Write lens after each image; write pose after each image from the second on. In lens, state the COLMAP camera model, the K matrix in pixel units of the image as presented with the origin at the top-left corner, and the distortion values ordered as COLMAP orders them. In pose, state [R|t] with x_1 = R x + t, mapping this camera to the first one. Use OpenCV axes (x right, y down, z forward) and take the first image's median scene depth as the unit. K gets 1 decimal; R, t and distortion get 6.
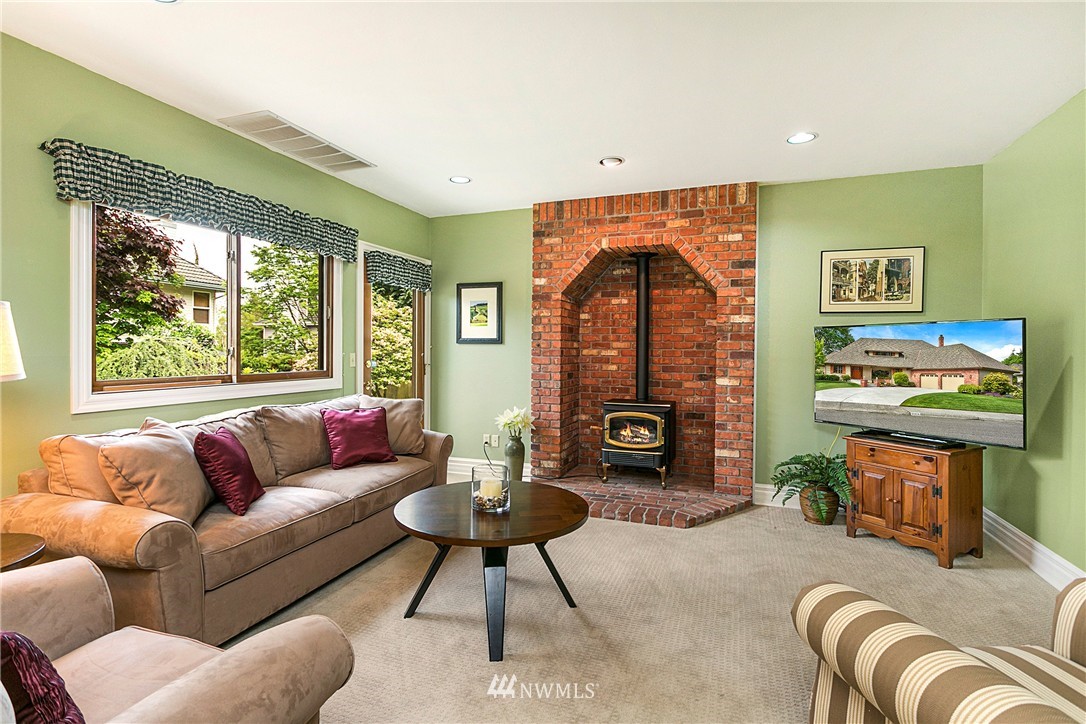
lens RADIAL K [[531.1, 0, 547.4], [0, 531.1, 355.3], [0, 0, 1]] dist [0.002204, 0.000426]
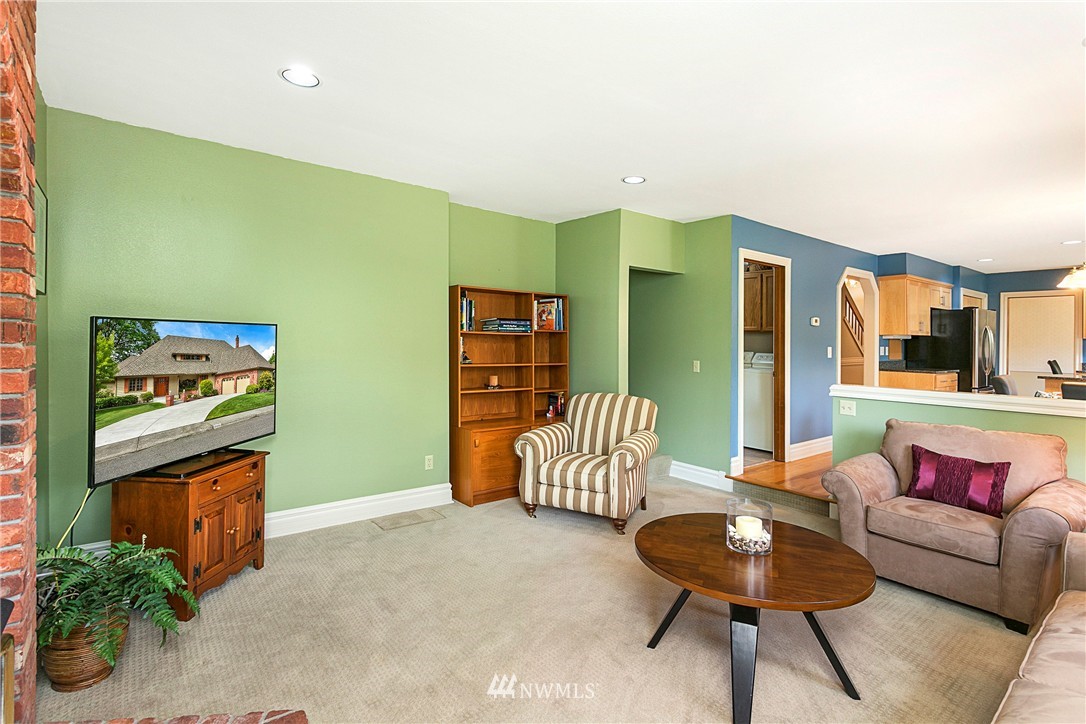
lens RADIAL K [[531.1, 0, 539.8], [0, 531.1, 342.5], [0, 0, 1]] dist [0.002204, 0.000426]
pose [[-0.857107, -0.005281, 0.515111, -0.192345], [-0.001449, 0.999968, 0.007842, -0.031493], [-0.515136, 0.005975, -0.857088, 1.415498]]
